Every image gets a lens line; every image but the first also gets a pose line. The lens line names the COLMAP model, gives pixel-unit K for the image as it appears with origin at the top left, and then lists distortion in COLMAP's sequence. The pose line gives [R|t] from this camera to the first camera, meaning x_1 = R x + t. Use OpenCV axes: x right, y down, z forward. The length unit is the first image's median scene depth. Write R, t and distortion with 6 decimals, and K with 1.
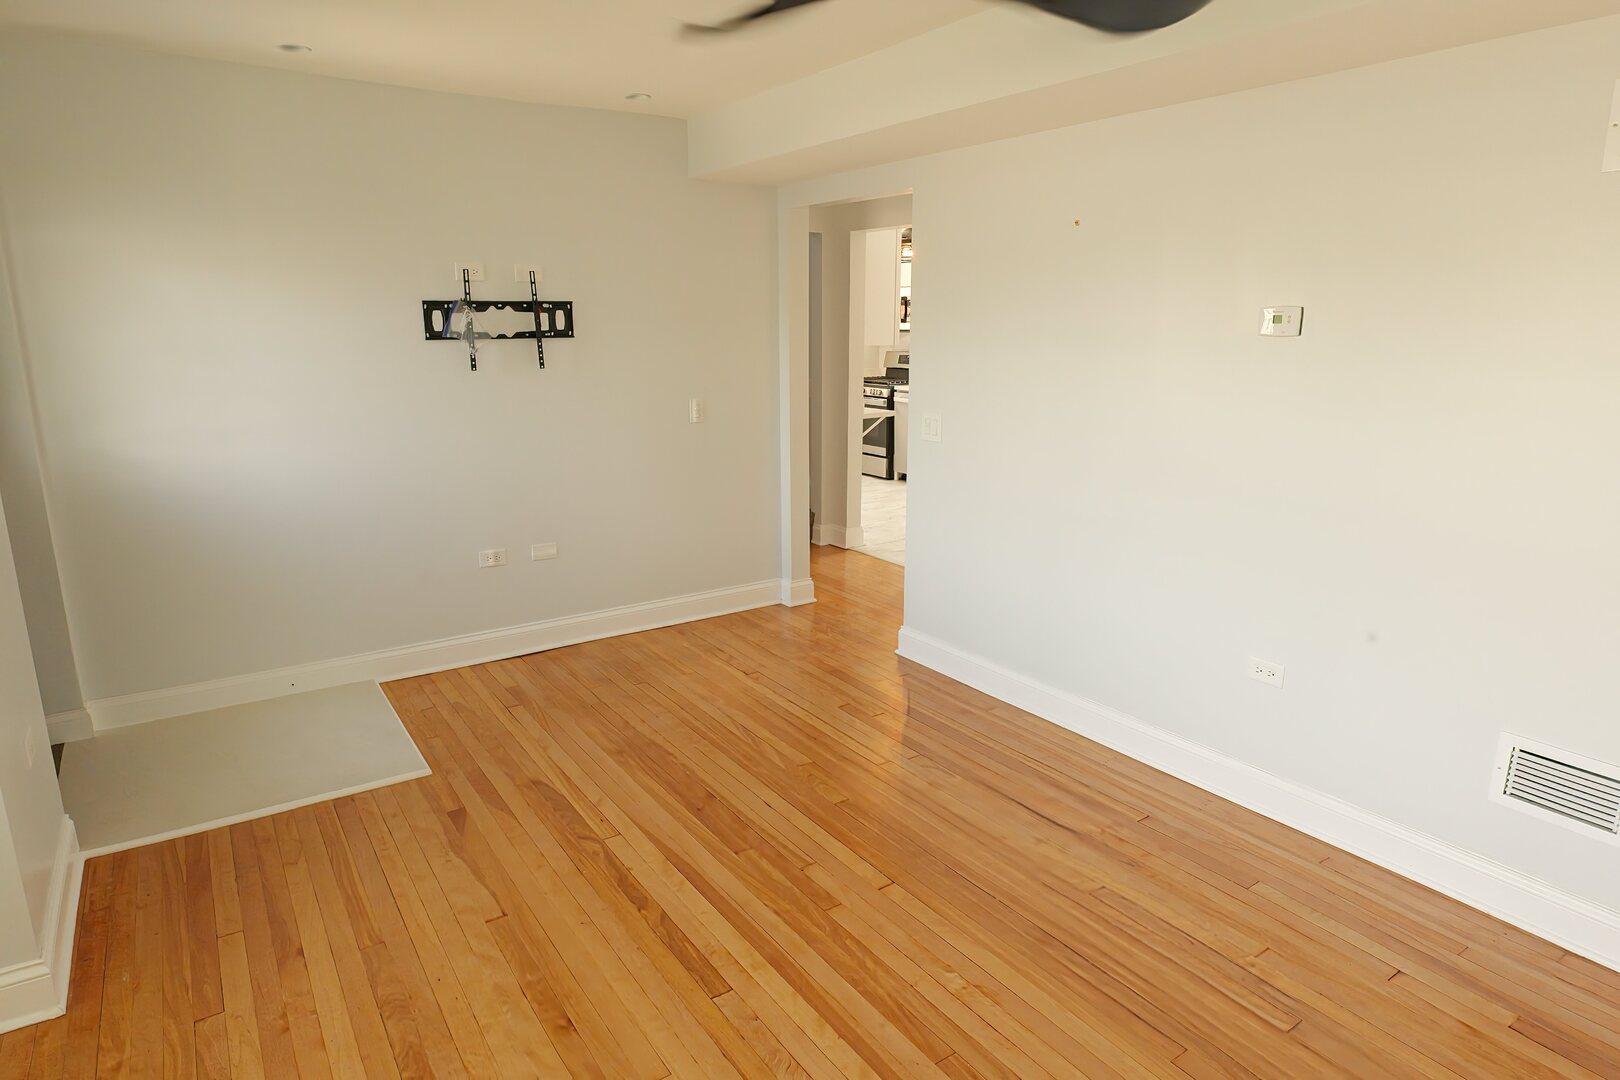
lens RADIAL K [[947.6, 0, 813.0], [0, 947.6, 541.5], [0, 0, 1]] dist [-0.025453, 0.009645]
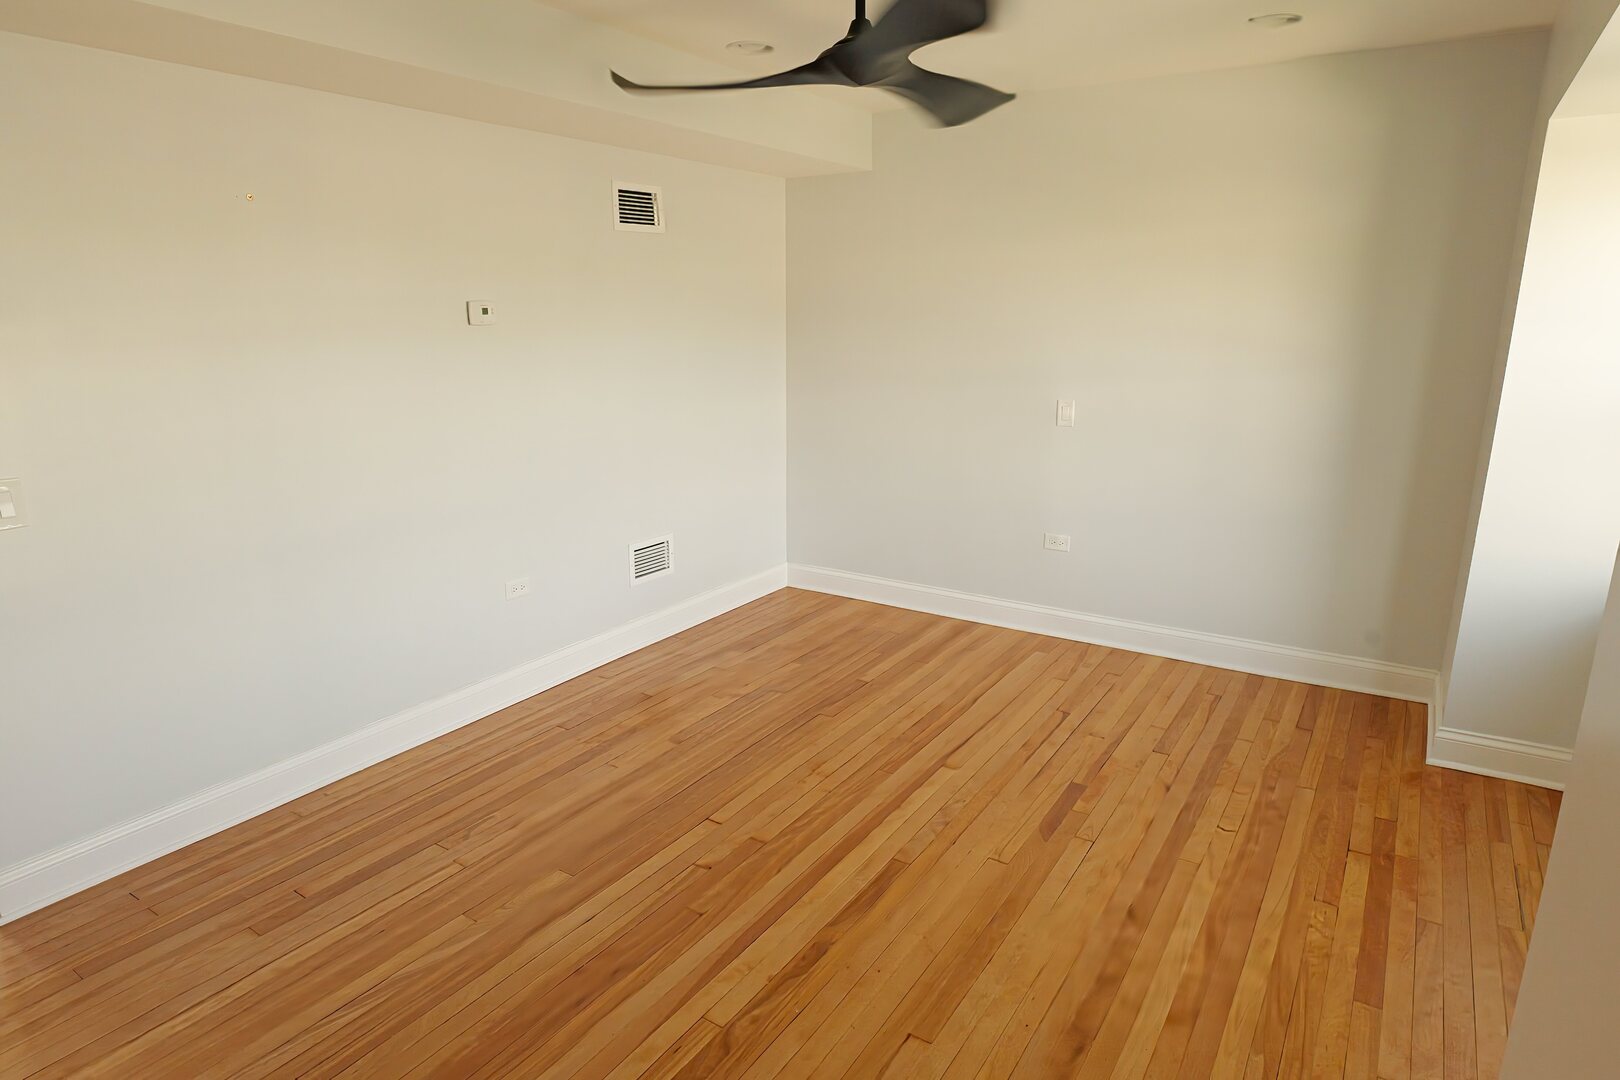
lens RADIAL K [[947.6, 0, 807.6], [0, 947.6, 540.4], [0, 0, 1]] dist [-0.025453, 0.009645]
pose [[-0.383940, -0.227505, 0.894892, -0.844317], [0.208097, 0.922918, 0.323910, -0.267926], [-0.899603, 0.310586, -0.307002, 1.077732]]
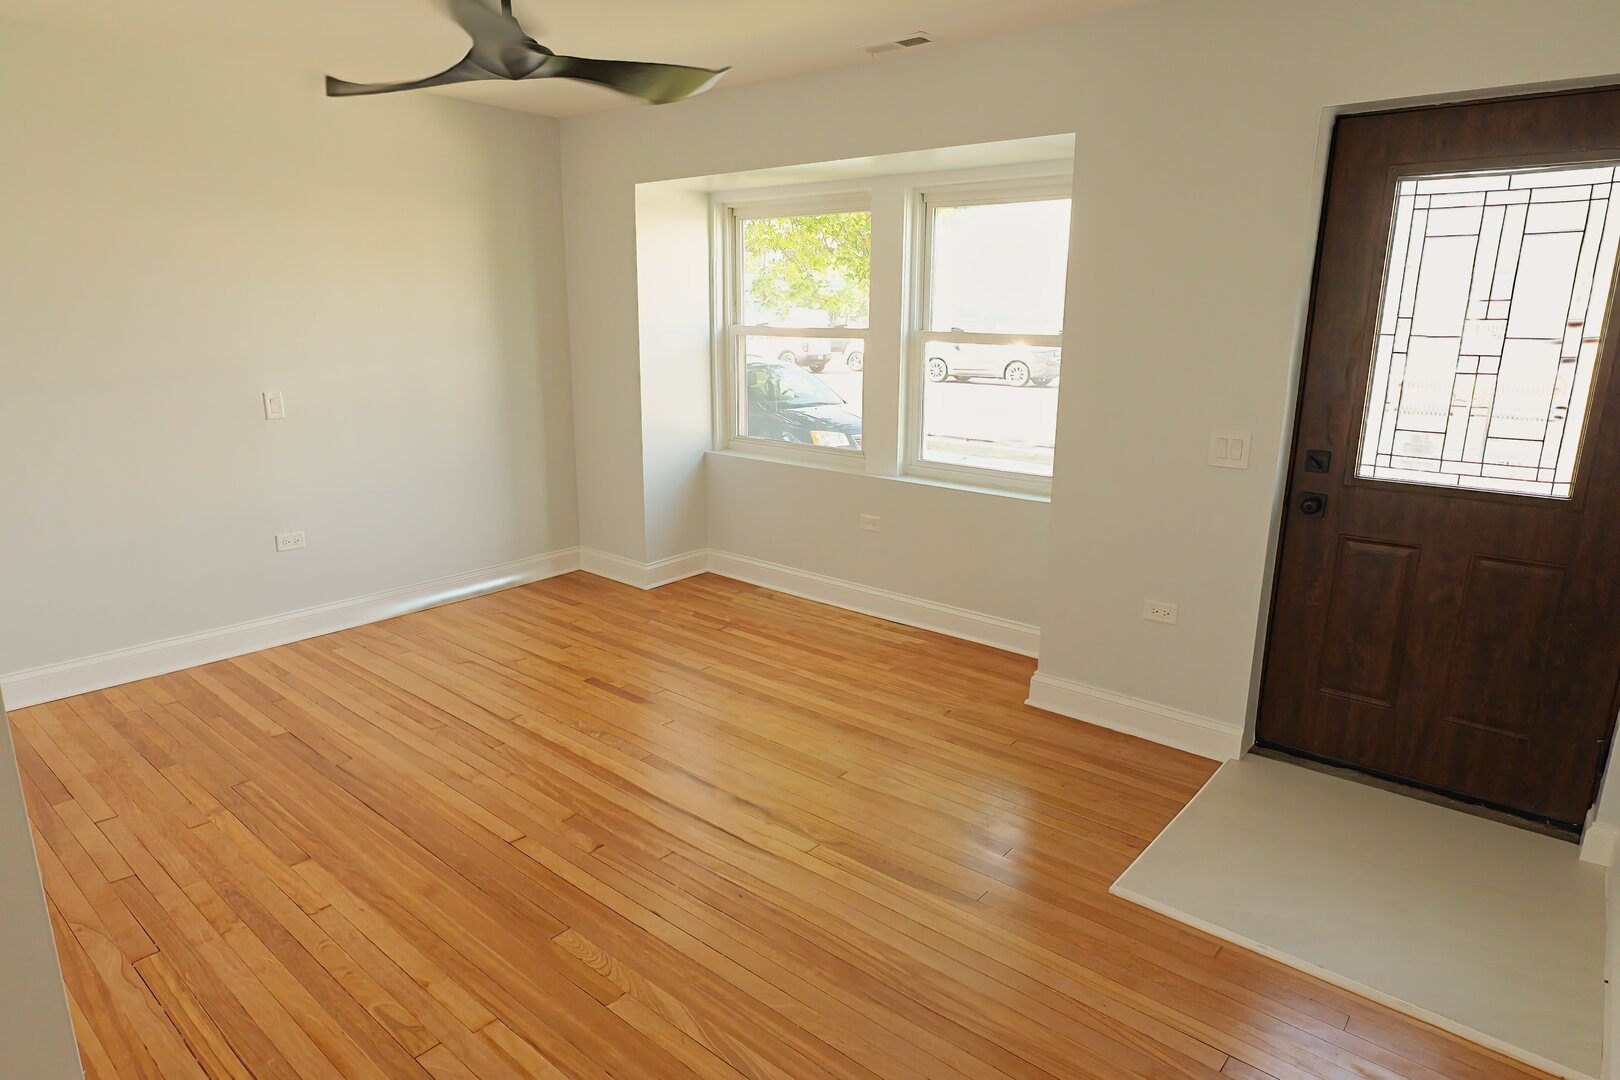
lens RADIAL K [[947.6, 0, 807.6], [0, 947.6, 540.8], [0, 0, 1]] dist [-0.025453, 0.009645]
pose [[-0.963672, 0.052765, -0.261825, 0.022976], [-0.070980, 0.894447, 0.441506, -0.388279], [0.257484, 0.444051, -0.858208, 1.725746]]
